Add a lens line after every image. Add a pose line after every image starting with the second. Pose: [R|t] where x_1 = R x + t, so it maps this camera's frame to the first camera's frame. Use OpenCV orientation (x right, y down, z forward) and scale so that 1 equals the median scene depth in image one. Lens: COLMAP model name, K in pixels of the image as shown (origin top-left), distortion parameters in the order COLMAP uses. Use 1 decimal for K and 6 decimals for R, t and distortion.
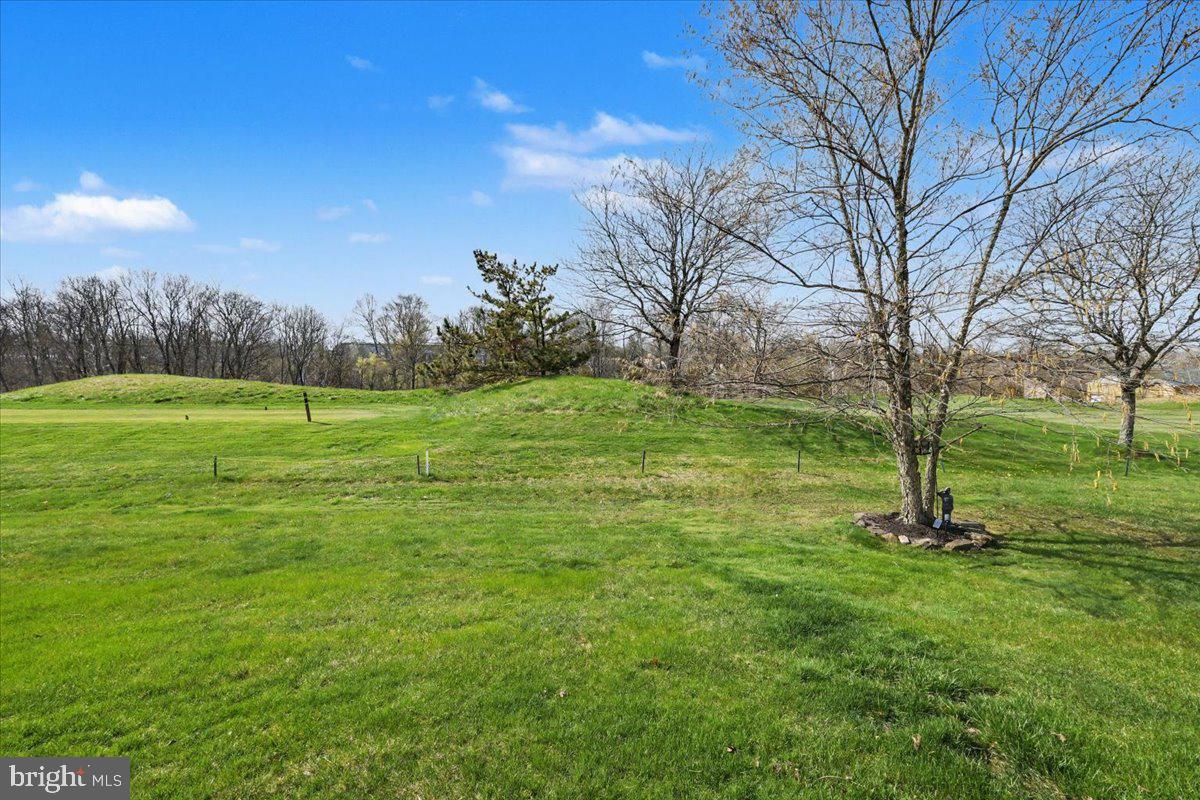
lens RADIAL K [[484.2, 0, 596.5], [0, 484.2, 399.8], [0, 0, 1]] dist [0.002545, -0.000808]
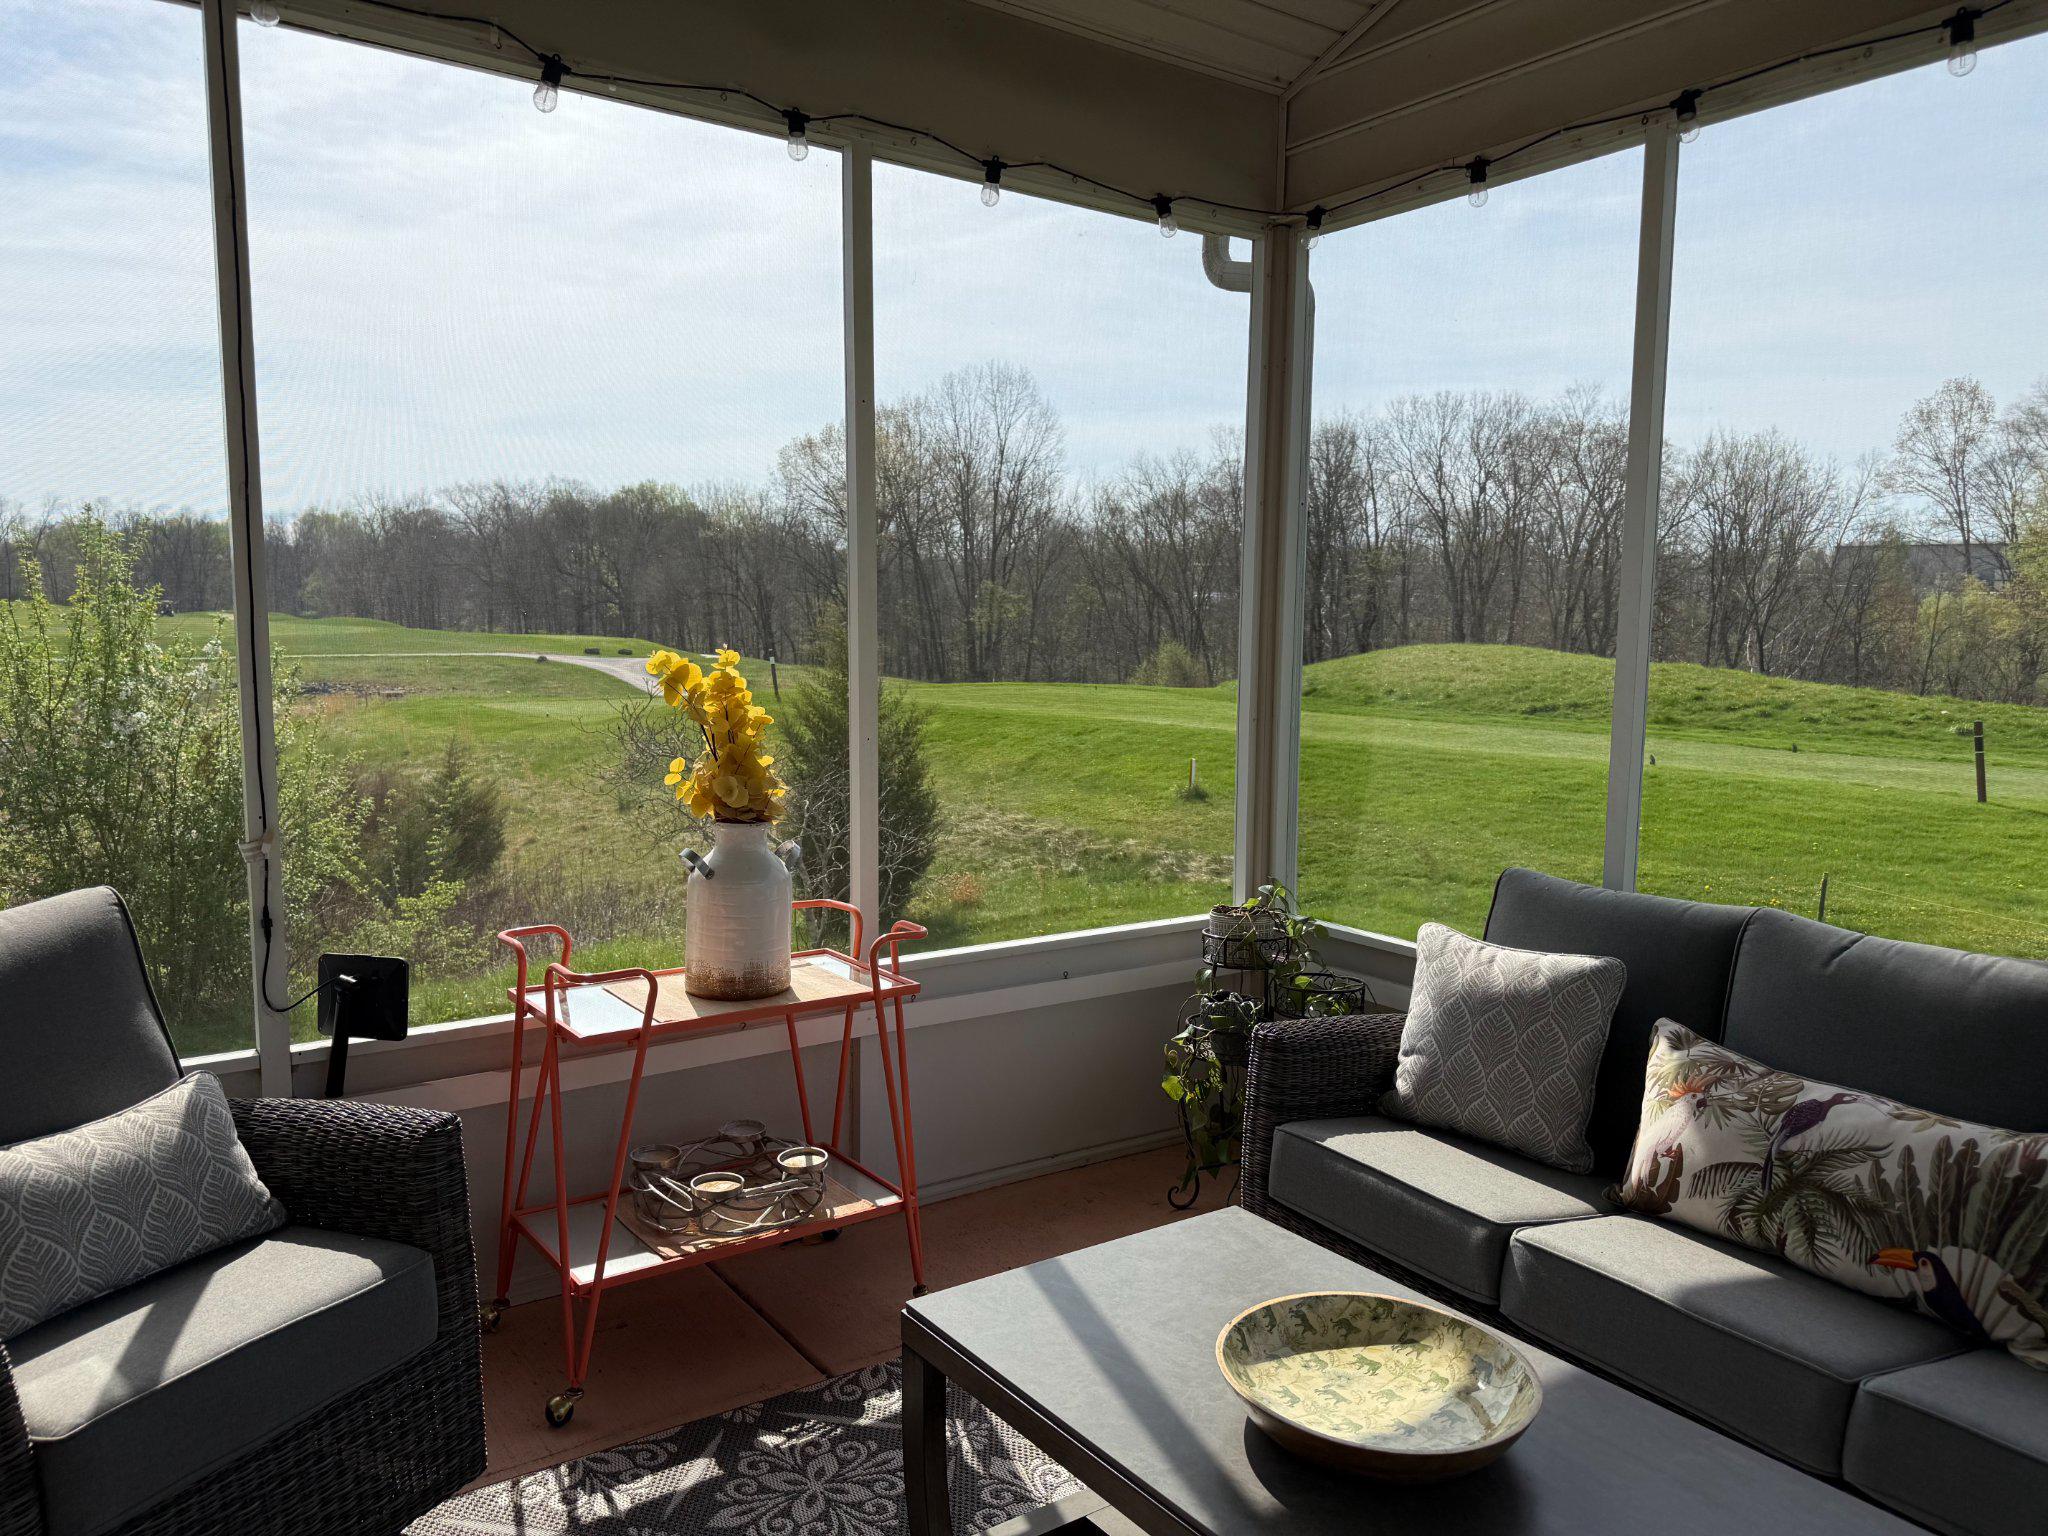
lens RADIAL K [[1448.0, 0, 1027.3], [0, 1448.0, 785.3], [0, 0, 1]] dist [0.015779, -0.002151]
pose [[0.563385, 0.102924, -0.819759, -0.075636], [-0.062517, 0.994676, 0.081921, -0.008581], [0.823826, 0.005096, 0.566820, -0.119769]]
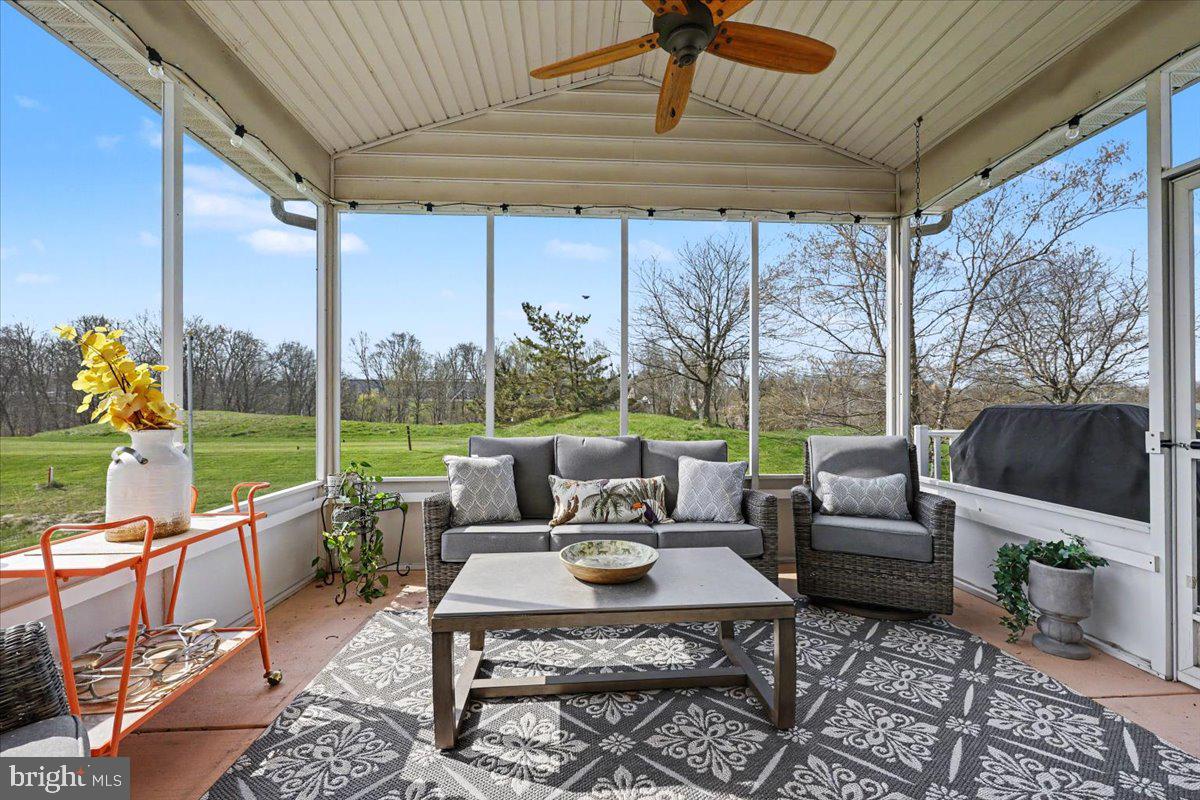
lens RADIAL K [[484.2, 0, 600.4], [0, 484.2, 398.4], [0, 0, 1]] dist [0.002545, -0.000808]
pose [[0.998597, -0.000763, 0.052940, -0.130550], [0.004807, 0.997073, -0.076301, 0.007089], [-0.052726, 0.076448, 0.995678, -0.142454]]
